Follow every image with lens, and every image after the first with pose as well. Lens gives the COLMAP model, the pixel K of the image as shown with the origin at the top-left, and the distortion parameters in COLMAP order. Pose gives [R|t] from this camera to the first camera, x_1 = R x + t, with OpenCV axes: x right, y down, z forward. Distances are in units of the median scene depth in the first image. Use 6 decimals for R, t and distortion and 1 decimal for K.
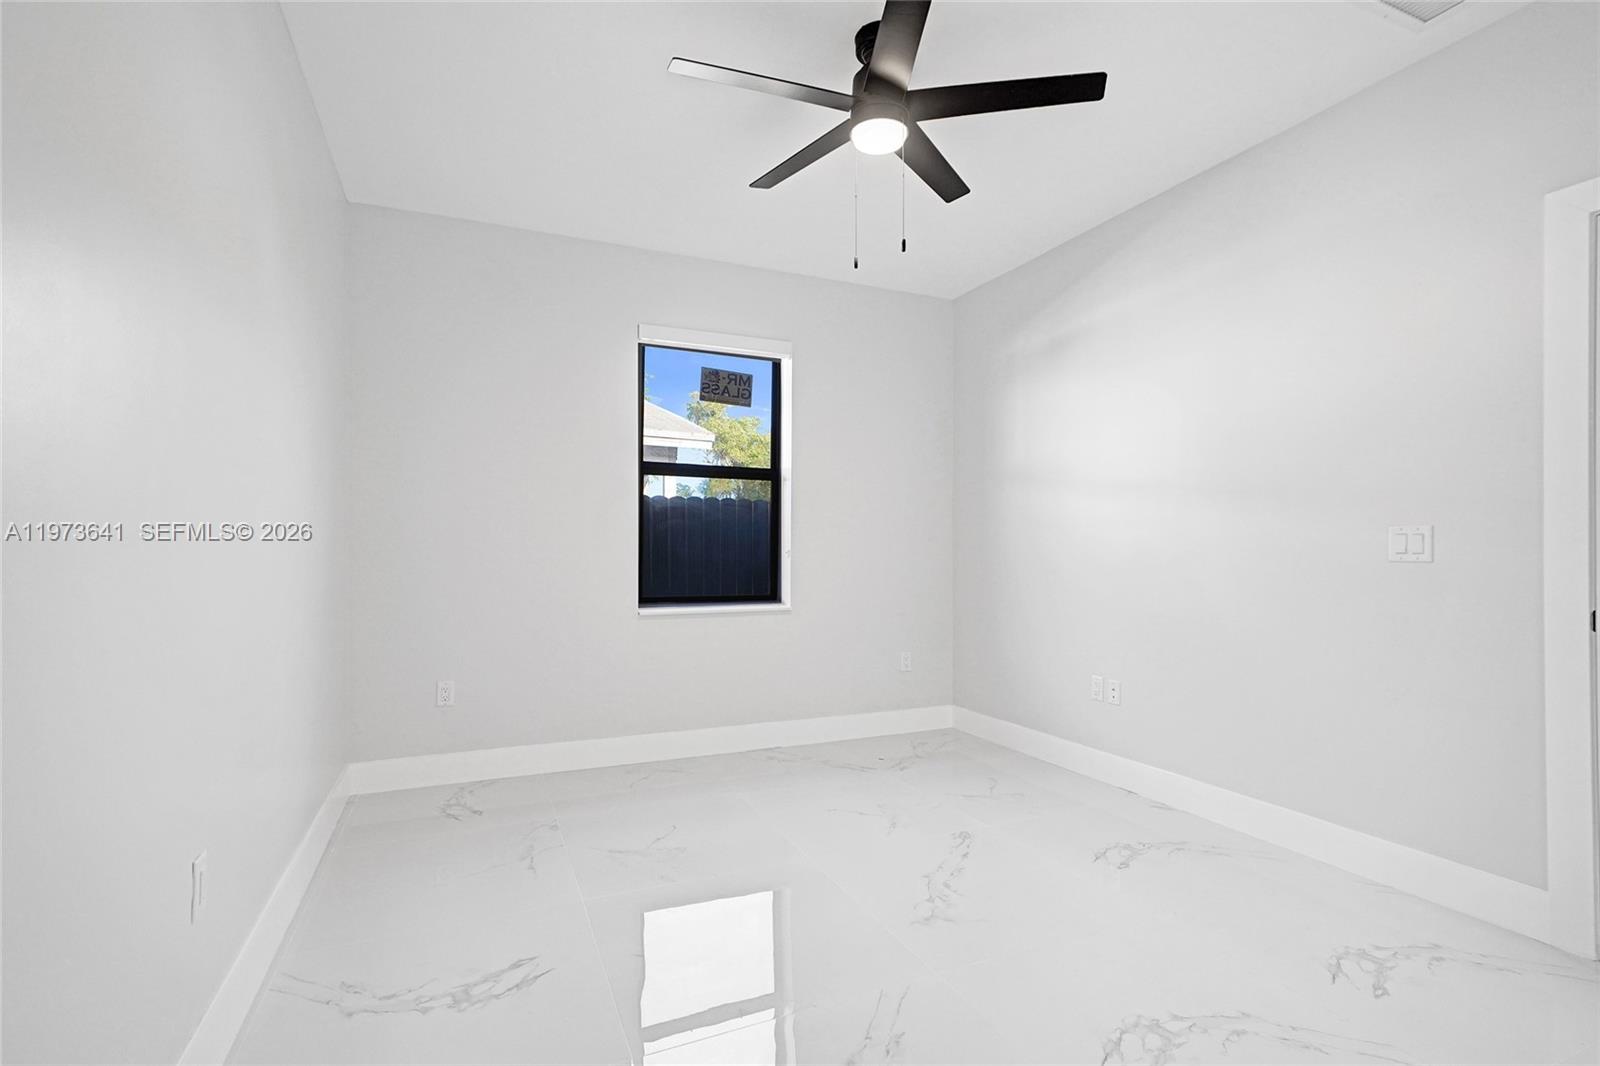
lens RADIAL K [[746.6, 0, 809.3], [0, 746.6, 537.5], [0, 0, 1]] dist [0.011825, 0.003928]
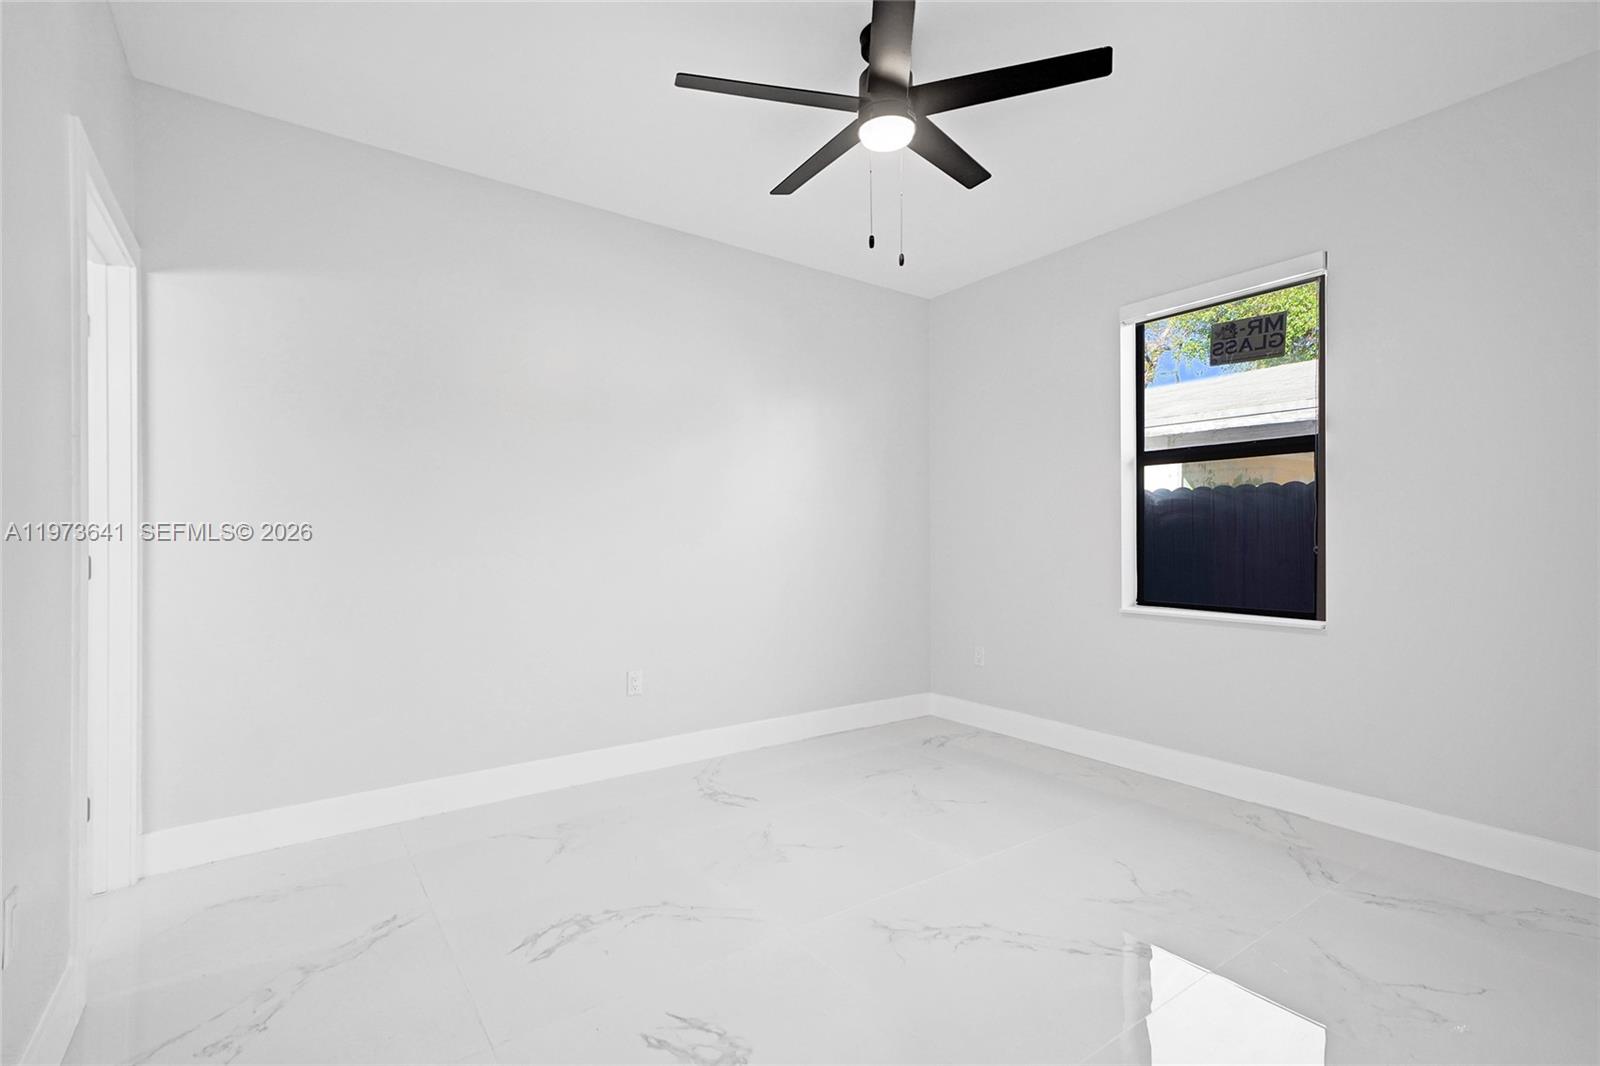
lens RADIAL K [[746.6, 0, 801.3], [0, 746.6, 532.3], [0, 0, 1]] dist [0.011825, 0.003928]
pose [[0.196803, -0.012356, -0.980365, 0.595868], [0.013885, 0.999855, -0.009815, 0.004884], [0.980345, -0.011681, 0.196946, 0.388294]]
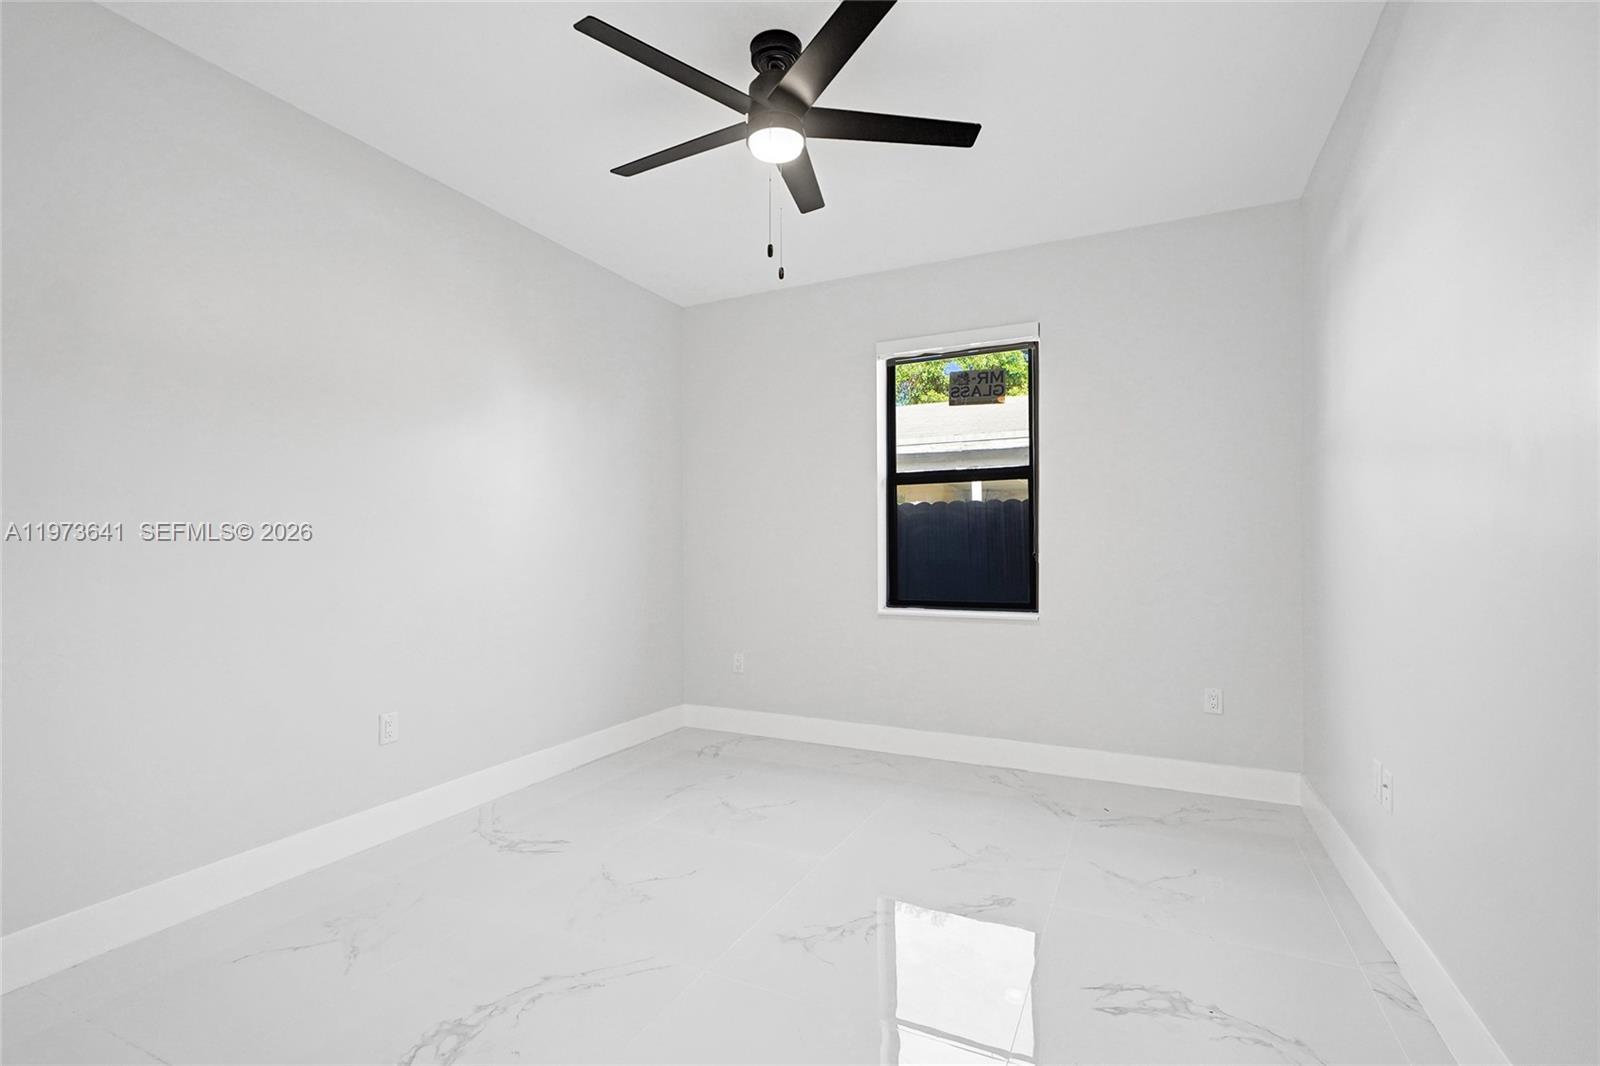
lens RADIAL K [[746.6, 0, 807.9], [0, 746.6, 539.7], [0, 0, 1]] dist [0.011825, 0.003928]
pose [[0.645856, -0.011111, -0.763378, 0.499971], [0.012412, 0.999915, -0.004053, -0.000782], [0.763358, -0.006857, 0.645939, 0.214331]]
